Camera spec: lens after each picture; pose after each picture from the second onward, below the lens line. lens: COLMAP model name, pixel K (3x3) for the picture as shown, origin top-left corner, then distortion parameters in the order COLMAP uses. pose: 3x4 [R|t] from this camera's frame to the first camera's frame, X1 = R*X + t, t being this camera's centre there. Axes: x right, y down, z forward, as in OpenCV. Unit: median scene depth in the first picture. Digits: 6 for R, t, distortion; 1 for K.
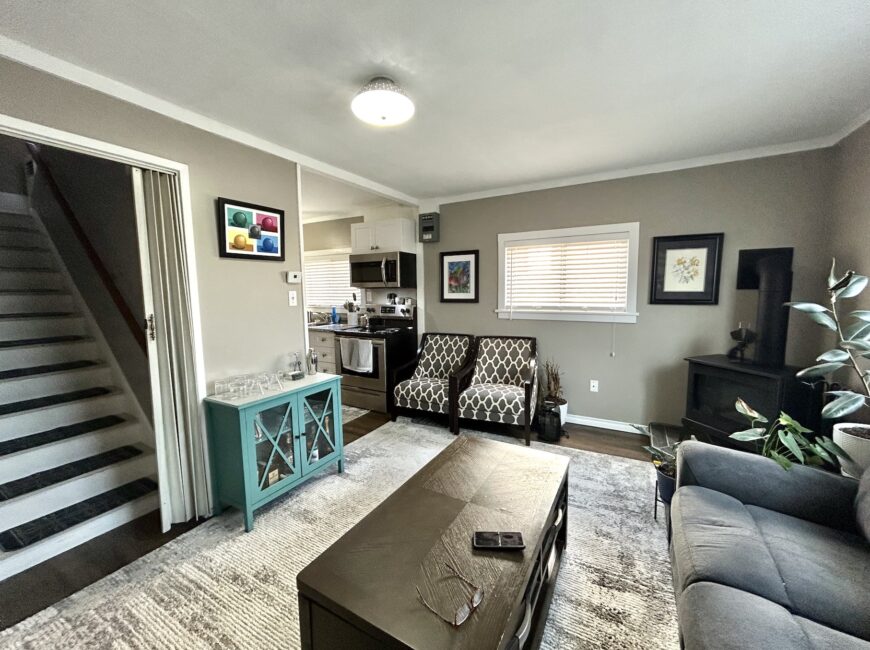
lens RADIAL K [[353.0, 0, 432.7], [0, 353.0, 326.9], [0, 0, 1]] dist [-0.000513, 0.001169]
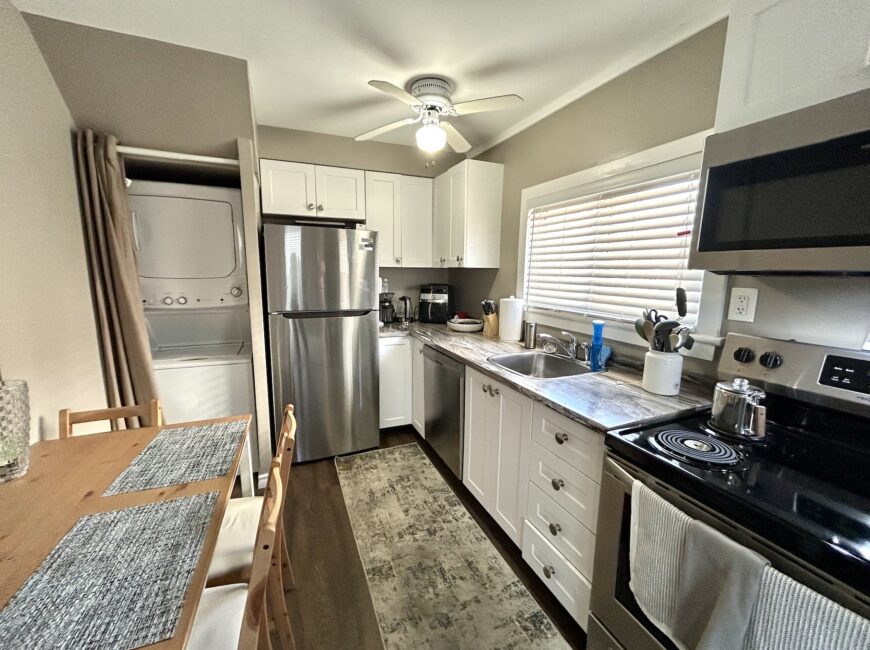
lens RADIAL K [[353.0, 0, 432.6], [0, 353.0, 324.5], [0, 0, 1]] dist [-0.000513, 0.001169]
pose [[0.797931, 0.113409, -0.591984, -0.336300], [-0.084803, 0.993493, 0.076023, -0.112708], [0.596754, -0.010459, 0.802356, 1.015285]]
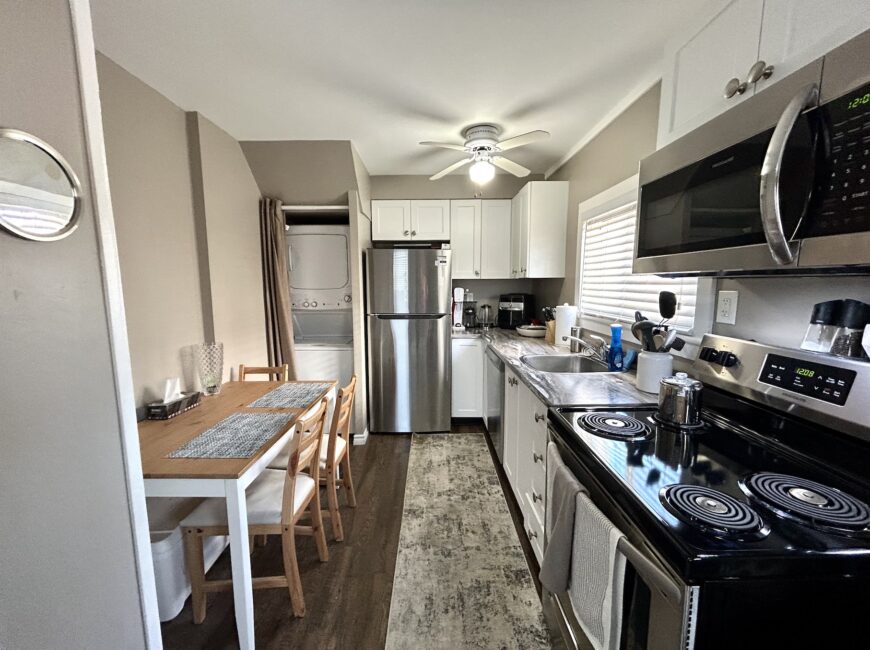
lens RADIAL K [[353.0, 0, 433.5], [0, 353.0, 324.6], [0, 0, 1]] dist [-0.000513, 0.001169]
pose [[0.508071, 0.110474, -0.854201, -0.092988], [-0.093043, 0.992976, 0.073080, -0.112748], [0.856275, 0.042348, 0.514781, 1.055467]]
